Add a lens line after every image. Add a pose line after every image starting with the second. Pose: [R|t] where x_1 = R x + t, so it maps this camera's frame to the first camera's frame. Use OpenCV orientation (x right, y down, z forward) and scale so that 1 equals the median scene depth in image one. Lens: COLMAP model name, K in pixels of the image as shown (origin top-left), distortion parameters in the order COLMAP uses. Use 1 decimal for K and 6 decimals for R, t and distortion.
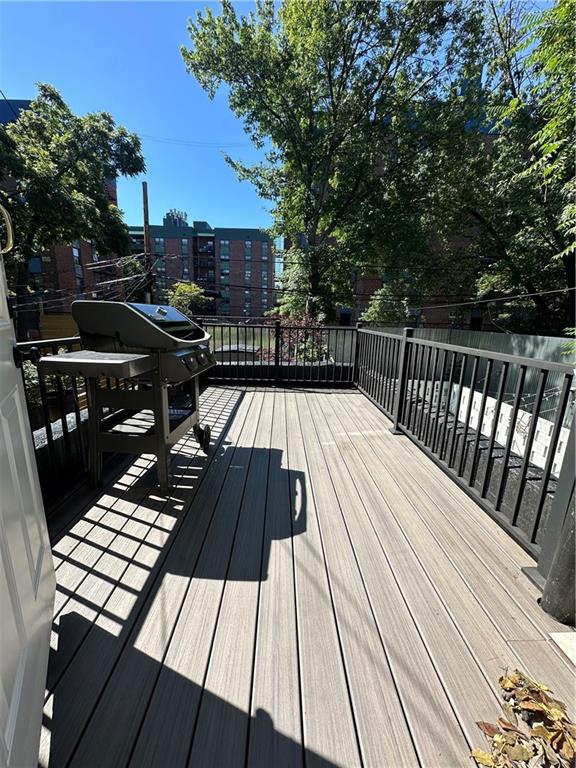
lens RADIAL K [[307.1, 0, 286.9], [0, 307.1, 385.5], [0, 0, 1]] dist [-0.009458, 0.001942]
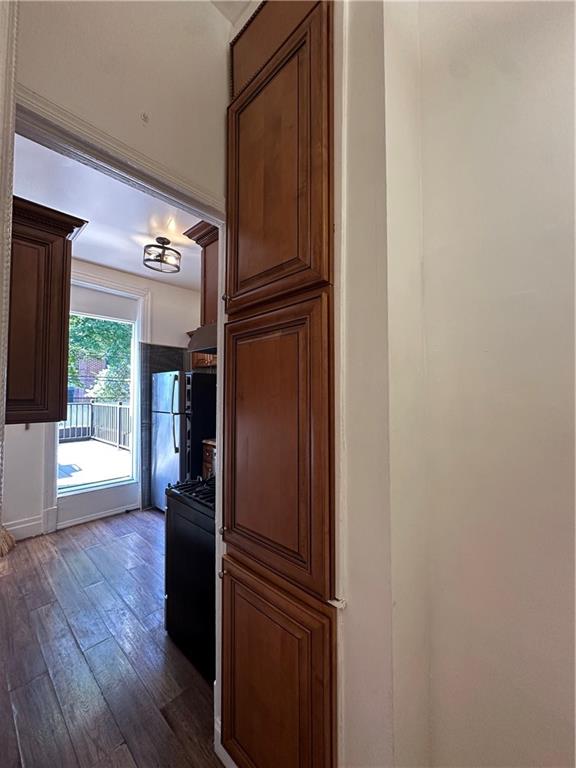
lens RADIAL K [[307.1, 0, 287.9], [0, 307.1, 385.9], [0, 0, 1]] dist [-0.009458, 0.001942]
pose [[0.681811, -0.007797, 0.731487, -0.247697], [0.179466, 0.971167, -0.156926, 0.168942], [-0.709173, 0.238271, 0.663552, -0.848271]]
